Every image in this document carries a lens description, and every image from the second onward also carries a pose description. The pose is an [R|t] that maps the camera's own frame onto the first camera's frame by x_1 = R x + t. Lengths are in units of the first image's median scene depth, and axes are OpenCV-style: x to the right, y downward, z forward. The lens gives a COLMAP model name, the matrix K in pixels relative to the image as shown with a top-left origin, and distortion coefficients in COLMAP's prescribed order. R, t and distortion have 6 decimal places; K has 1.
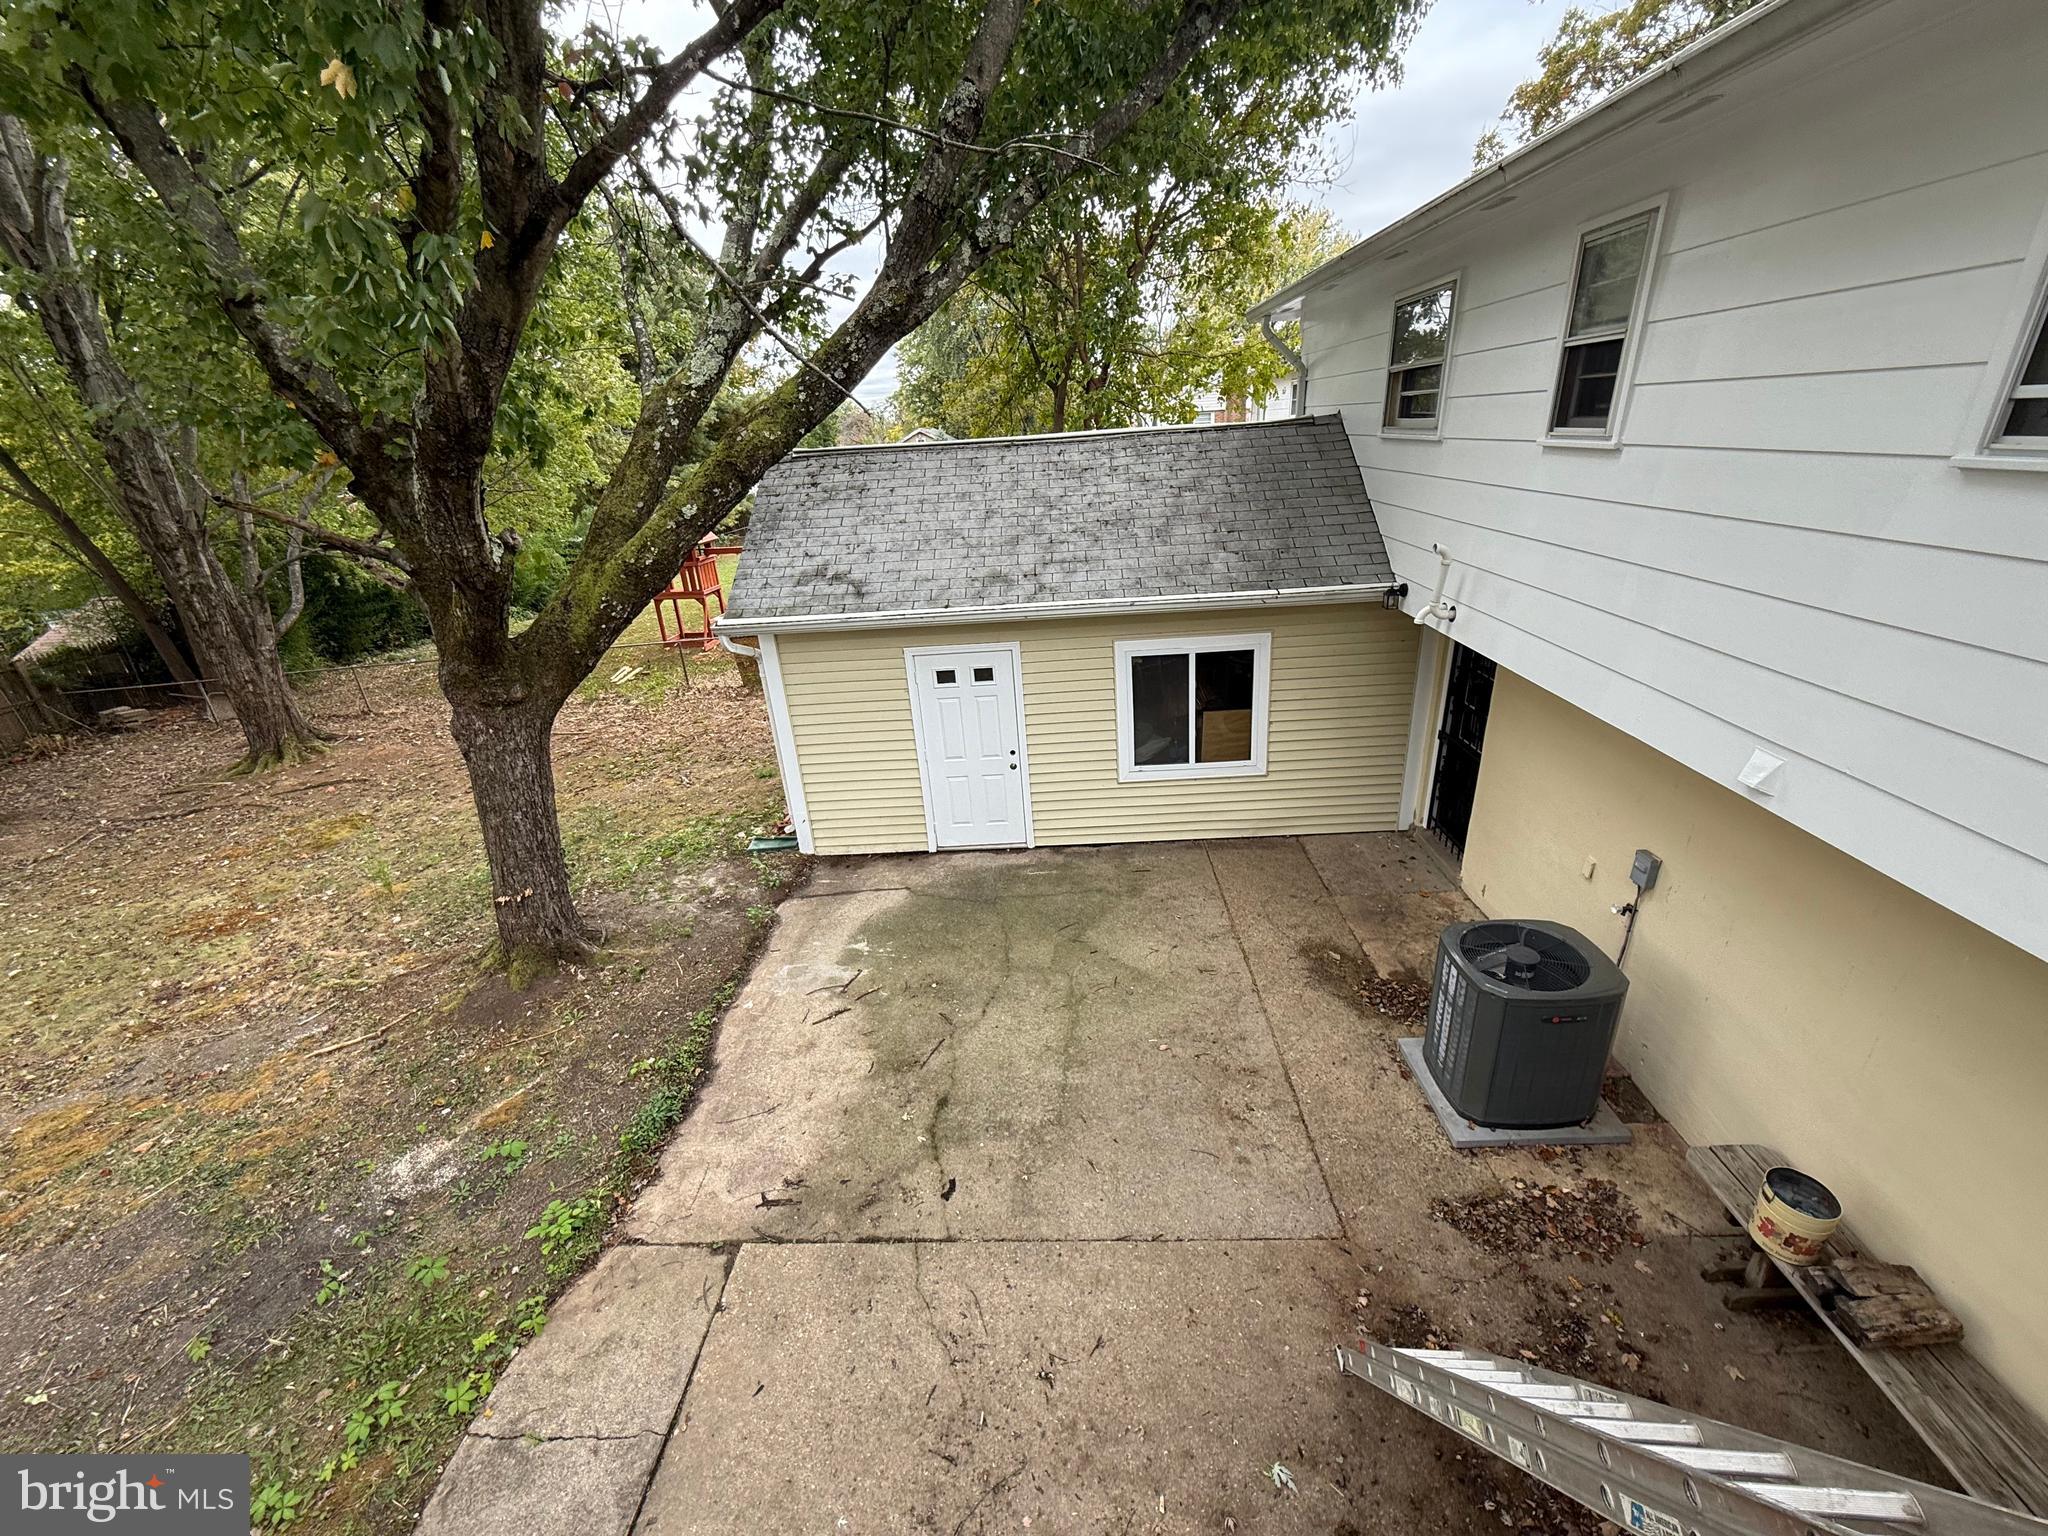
lens RADIAL K [[816.6, 0, 1026.5], [0, 816.6, 767.8], [0, 0, 1]] dist [0.001359, -0.000164]
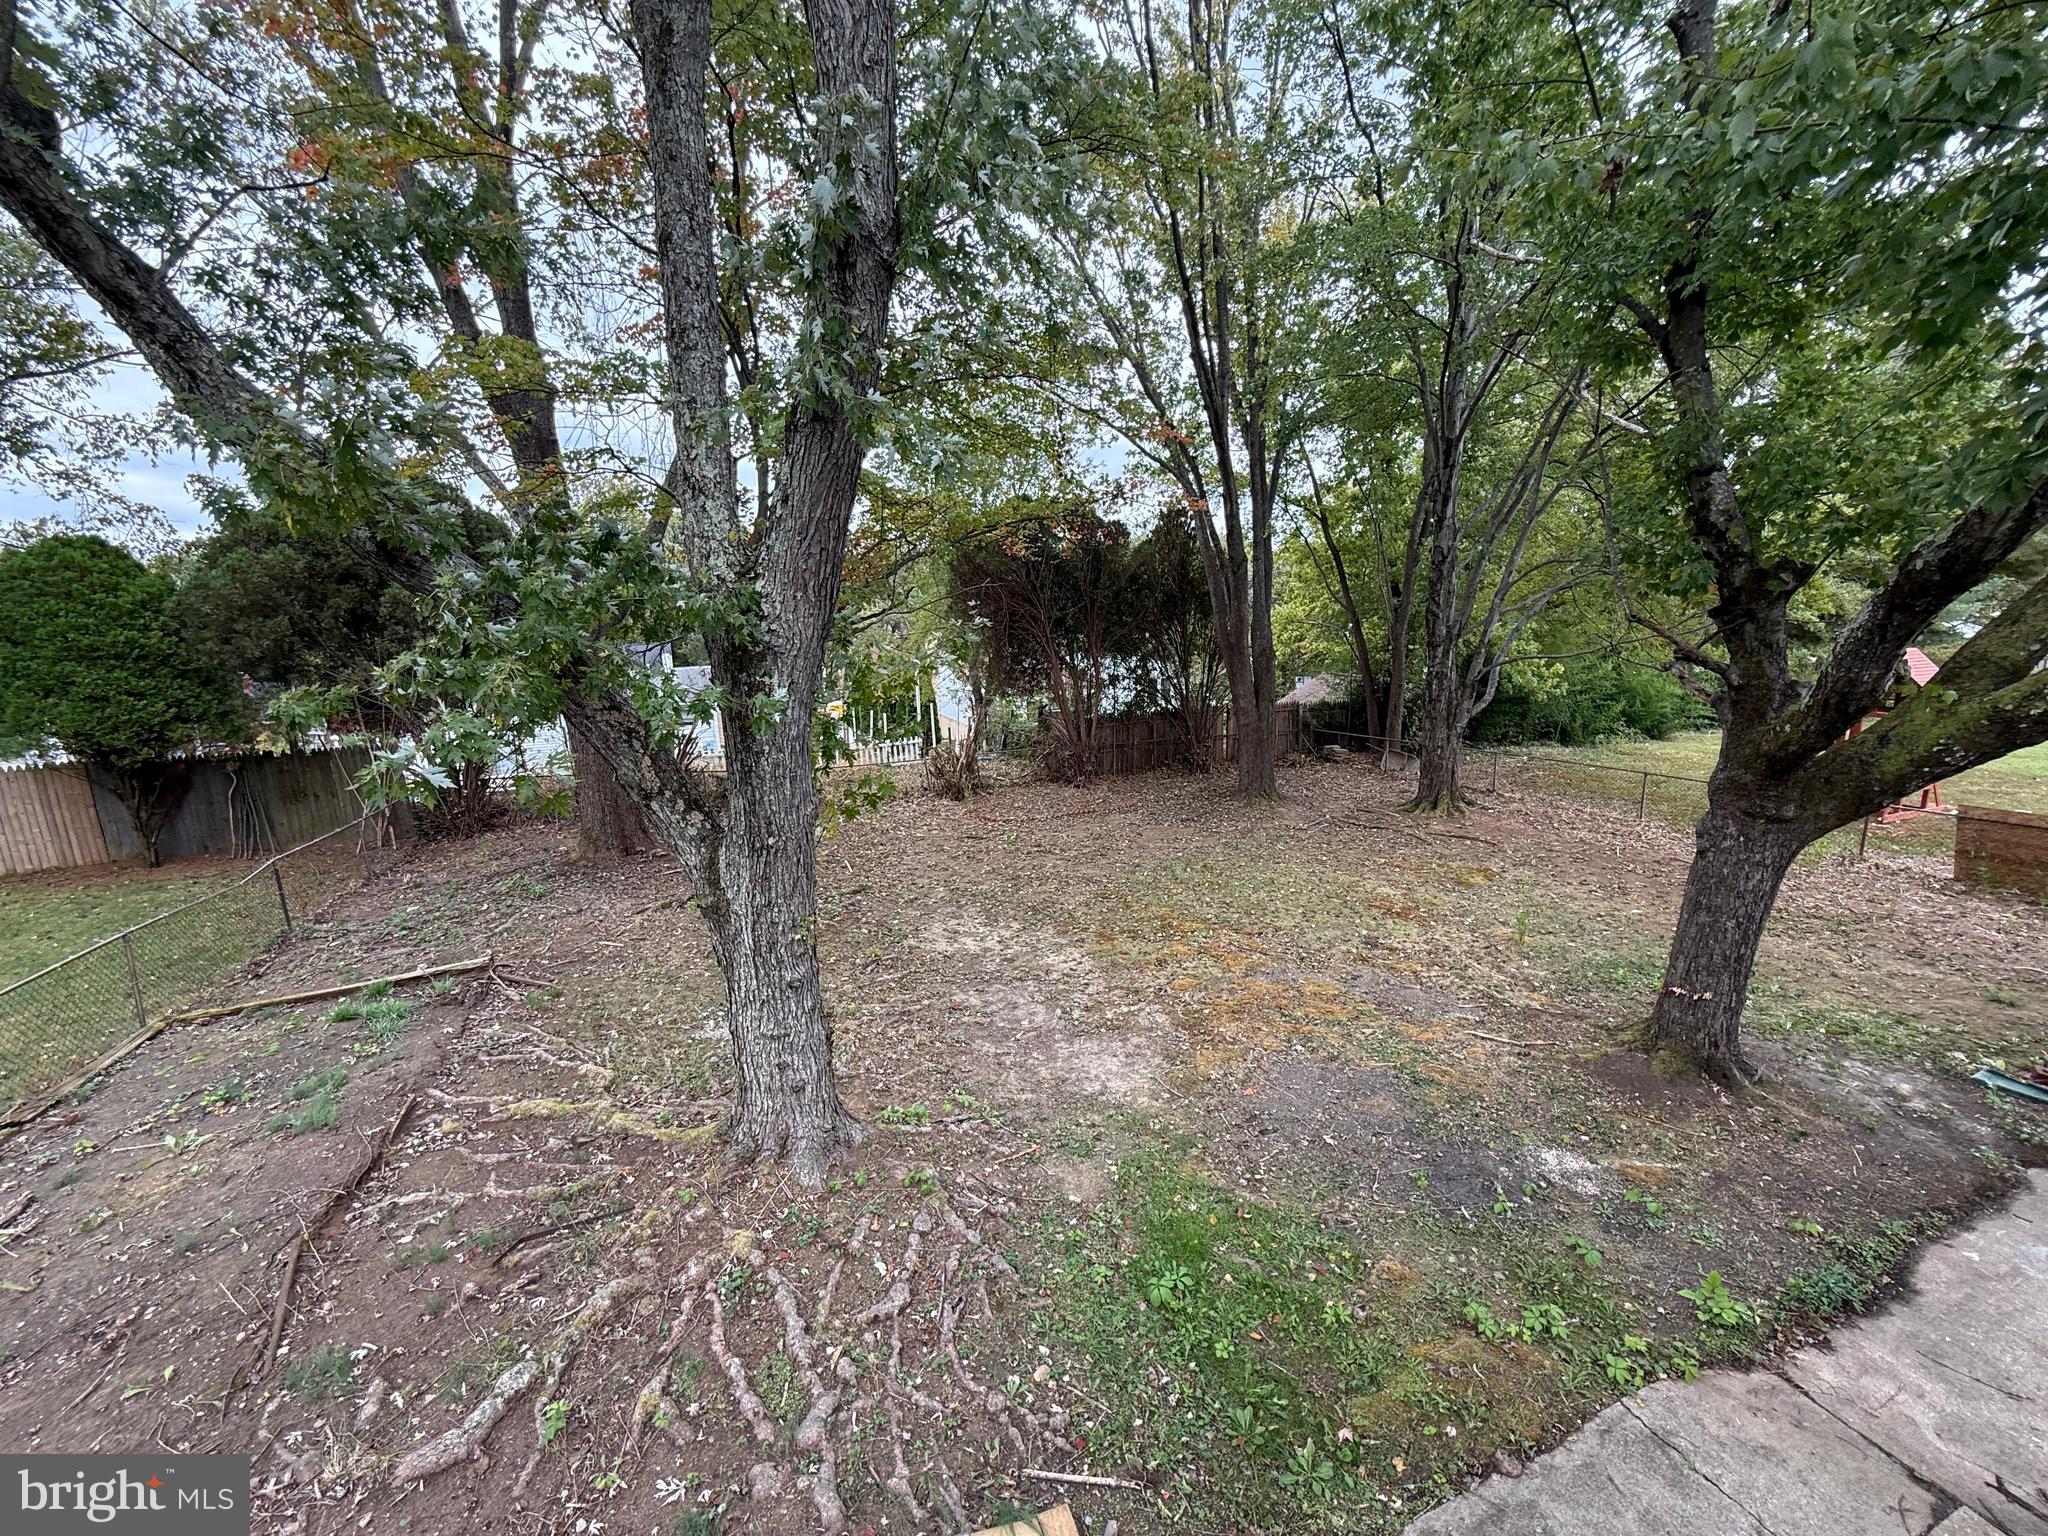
lens RADIAL K [[816.6, 0, 1013.2], [0, 816.6, 769.3], [0, 0, 1]] dist [0.001359, -0.000164]
pose [[0.409636, 0.224117, -0.884291, -0.115200], [-0.344745, 0.935500, 0.077397, 0.099684], [0.844600, 0.273150, 0.460478, -0.263221]]
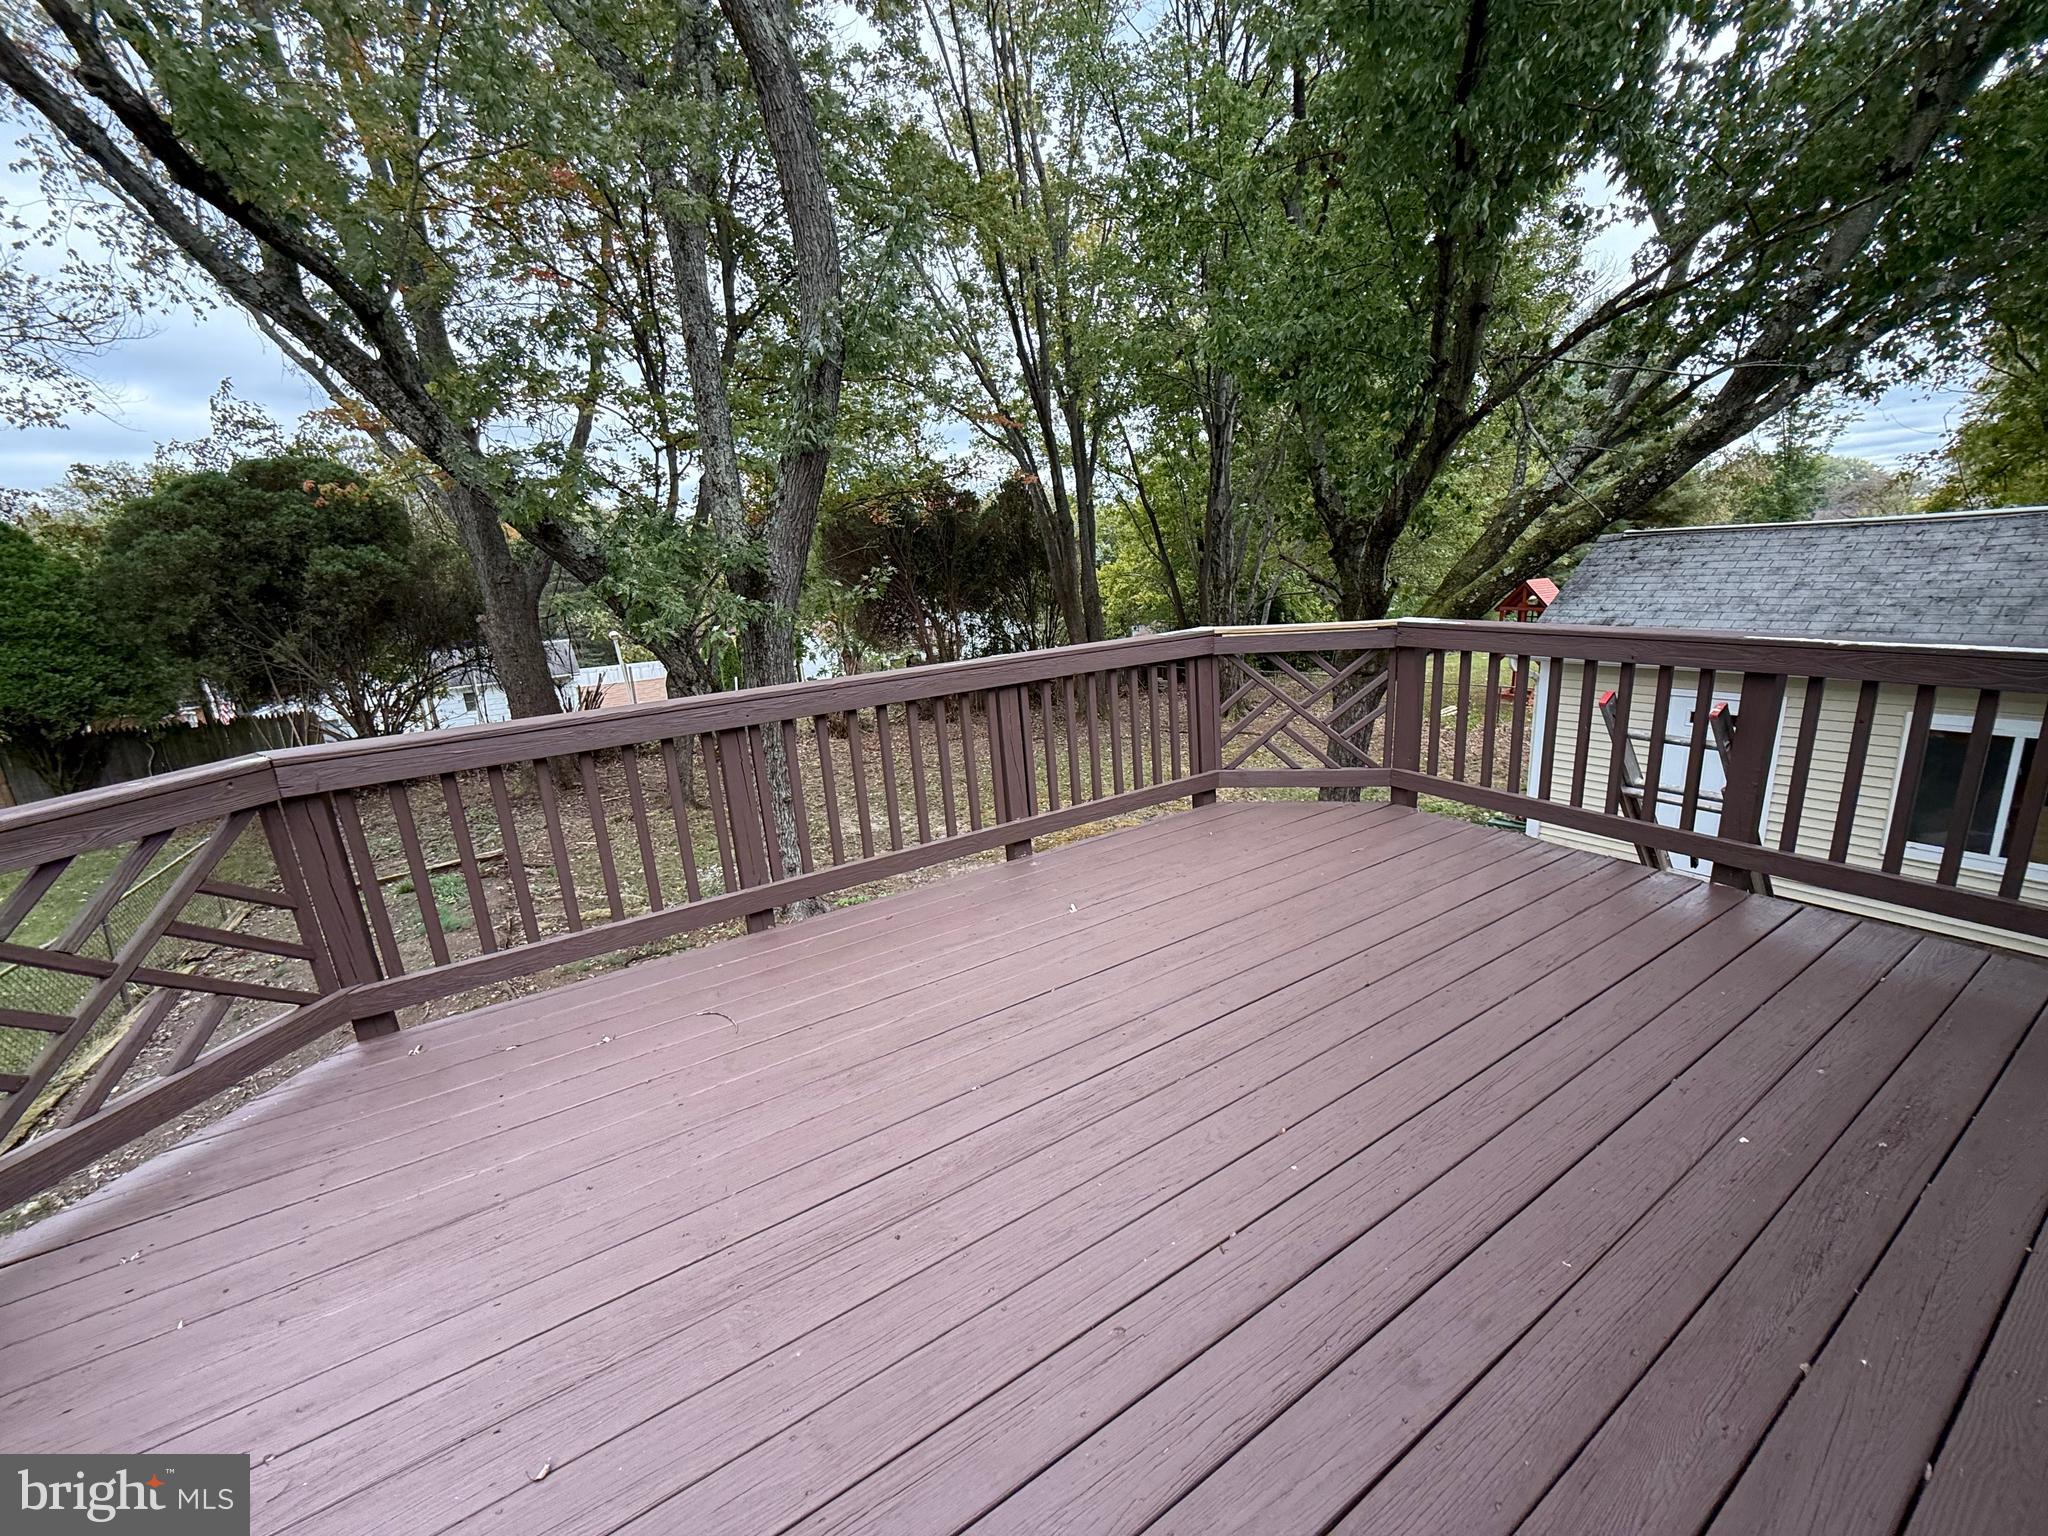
lens RADIAL K [[816.6, 0, 1018.8], [0, 816.6, 764.8], [0, 0, 1]] dist [0.001359, -0.000164]
pose [[0.569818, 0.222380, -0.791110, 0.325128], [-0.293154, 0.954358, 0.057116, 0.196540], [0.767703, 0.199371, 0.609002, -0.519227]]
